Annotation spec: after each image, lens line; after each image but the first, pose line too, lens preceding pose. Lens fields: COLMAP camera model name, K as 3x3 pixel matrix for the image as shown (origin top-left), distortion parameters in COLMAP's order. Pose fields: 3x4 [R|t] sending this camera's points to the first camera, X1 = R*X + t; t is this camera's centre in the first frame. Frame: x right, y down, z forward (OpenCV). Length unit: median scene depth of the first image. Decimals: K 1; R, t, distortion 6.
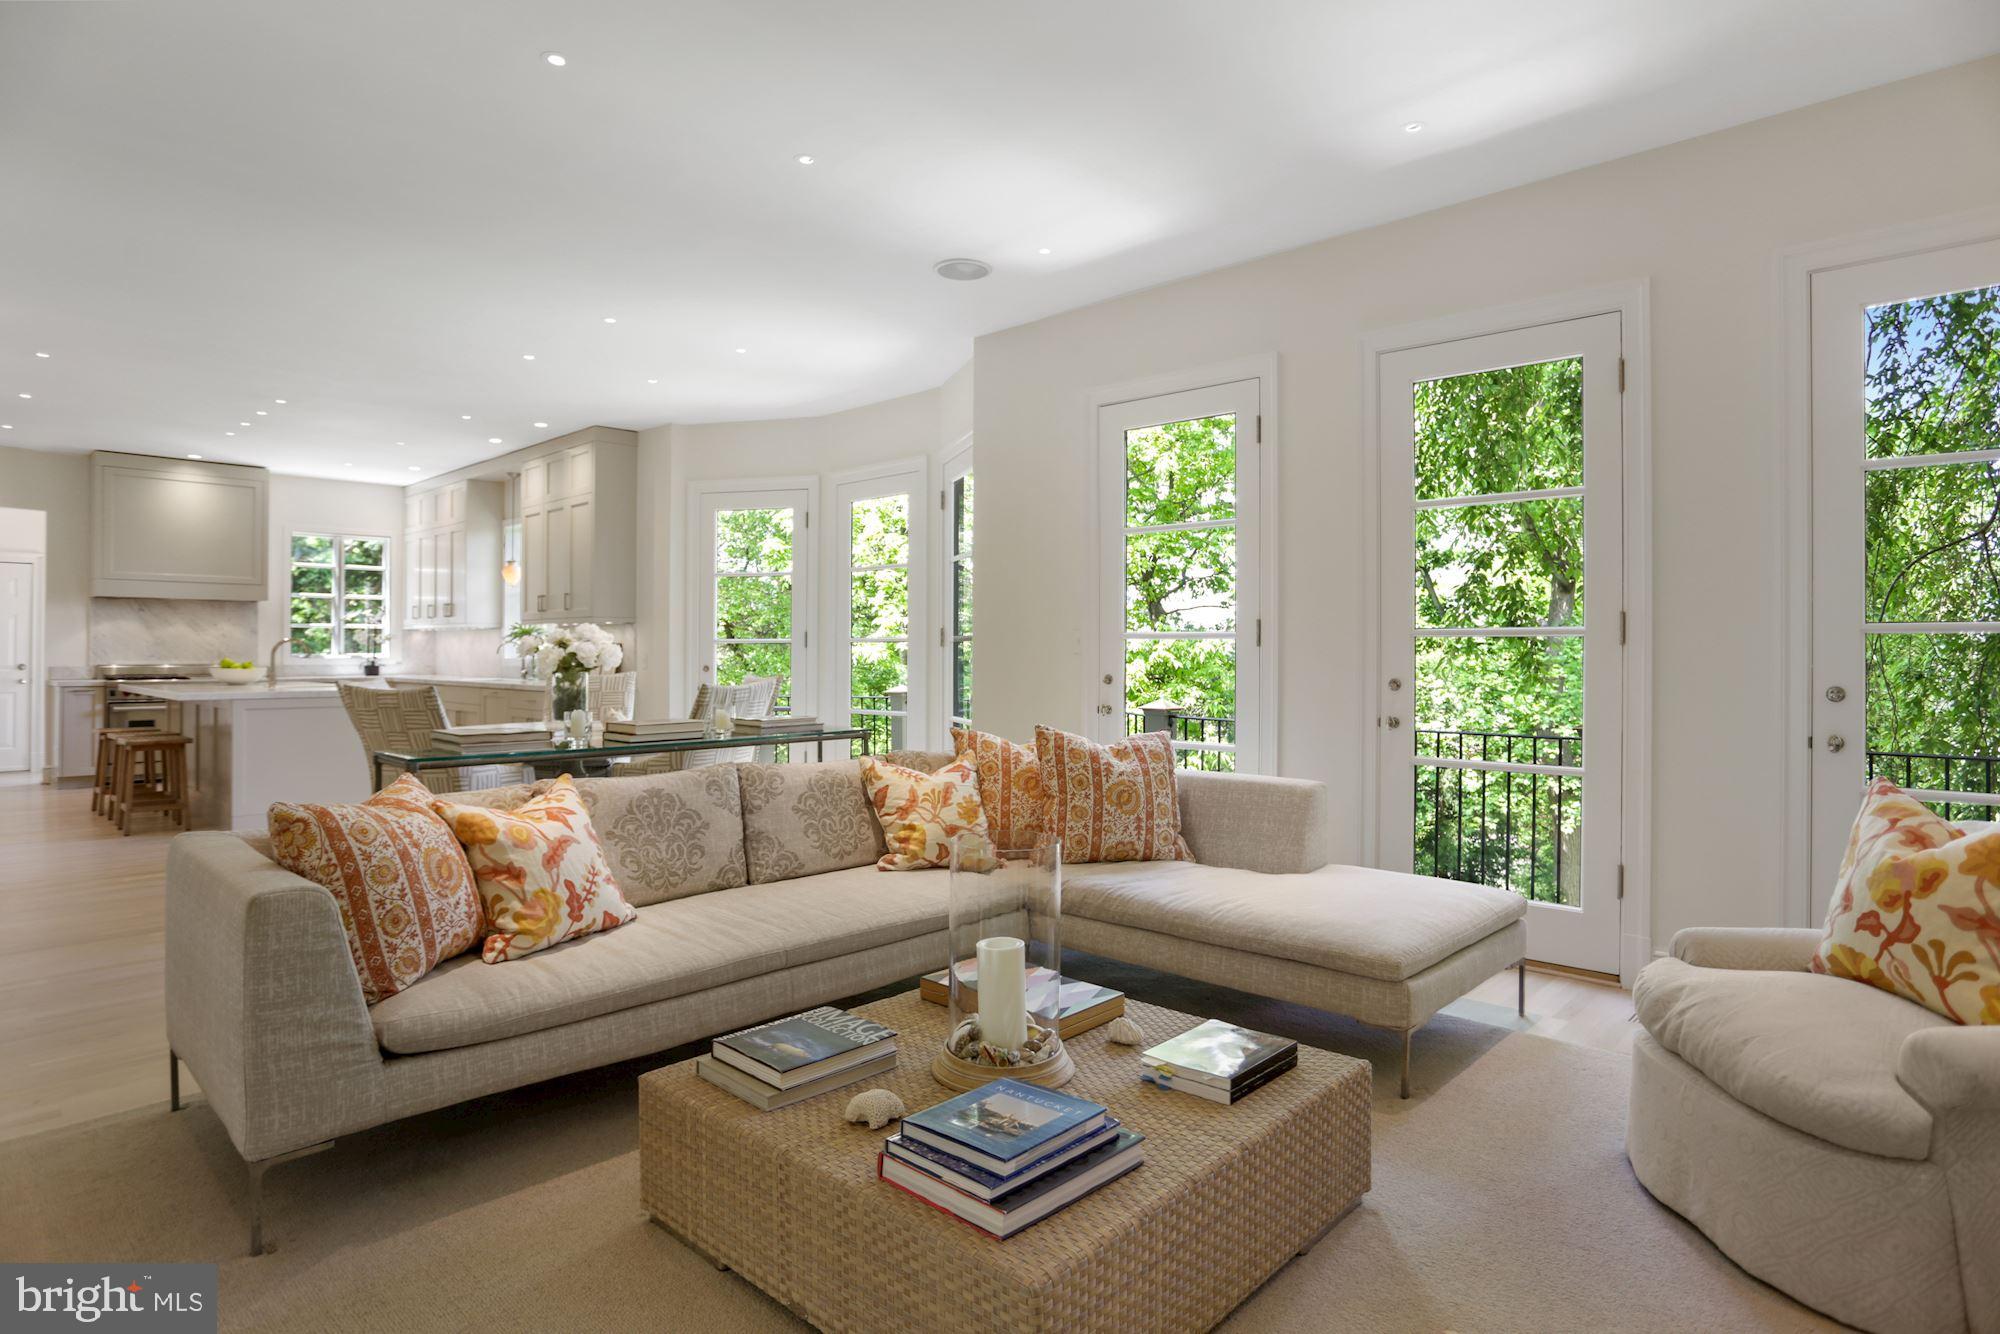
lens RADIAL K [[1062.6, 0, 1000.0], [0, 1062.6, 667.0], [0, 0, 1]] dist [-0.055608, 0.033293]
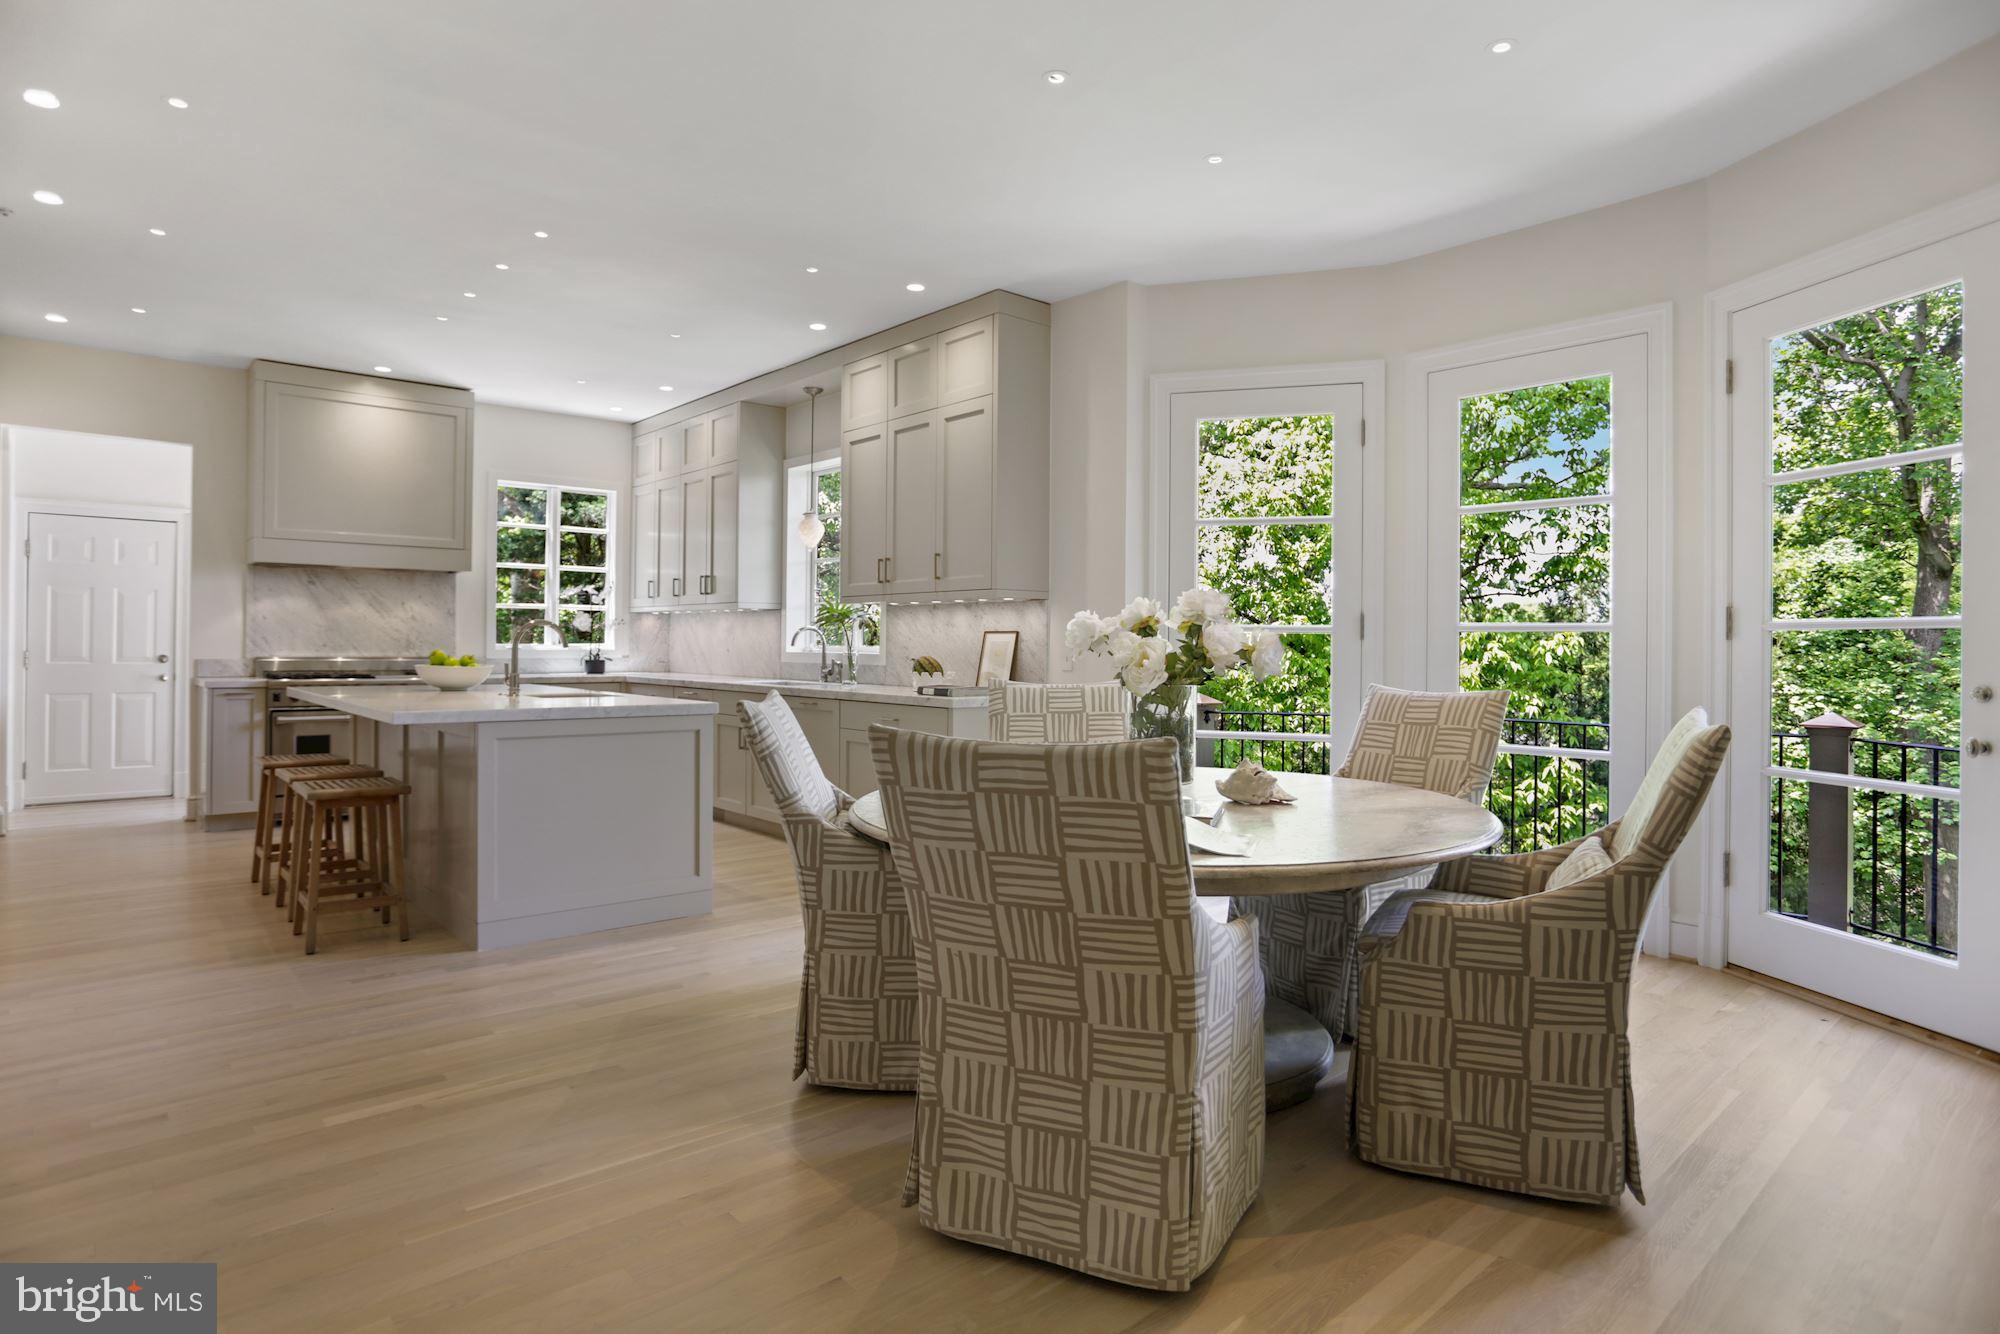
lens RADIAL K [[1062.6, 0, 1000.0], [0, 1062.6, 667.0], [0, 0, 1]] dist [-0.055608, 0.033293]
pose [[0.996078, 0.008991, -0.088018, -0.280072], [-0.008557, 0.999949, 0.005310, -0.003499], [0.088062, -0.004536, 0.996105, 0.312349]]
